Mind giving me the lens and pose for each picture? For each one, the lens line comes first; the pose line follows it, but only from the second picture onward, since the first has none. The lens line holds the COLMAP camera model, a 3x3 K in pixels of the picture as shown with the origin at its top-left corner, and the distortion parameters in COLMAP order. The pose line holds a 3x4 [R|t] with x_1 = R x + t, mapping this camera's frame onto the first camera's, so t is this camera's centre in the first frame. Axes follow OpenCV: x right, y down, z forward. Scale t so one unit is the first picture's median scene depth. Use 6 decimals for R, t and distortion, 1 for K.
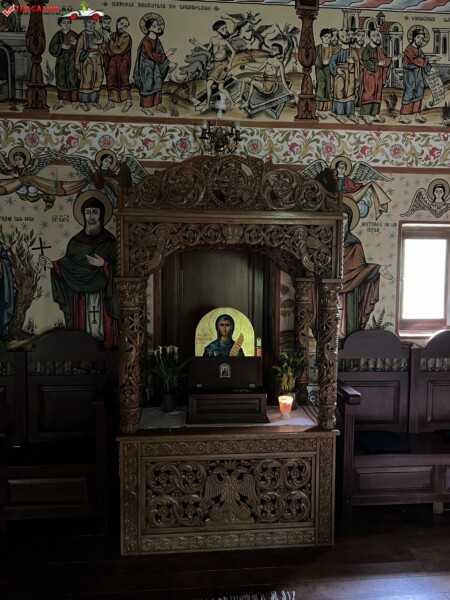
lens RADIAL K [[451.5, 0, 224.4], [0, 451.5, 304.4], [0, 0, 1]] dist [0.045676, -0.045790]
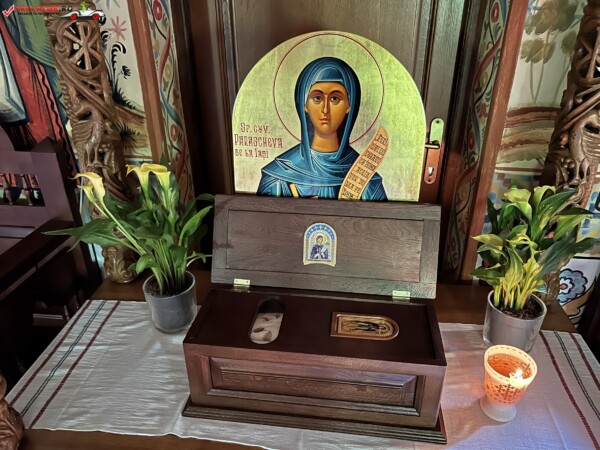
lens RADIAL K [[453.7, 0, 300.0], [0, 453.7, 225.0], [0, 0, 1]] dist [0.048401, -0.054607]
pose [[0.982044, 0.077040, -0.172206, 0.041183], [-0.002603, 0.918263, 0.395962, 0.005798], [0.188635, -0.388404, 0.901975, 0.699218]]
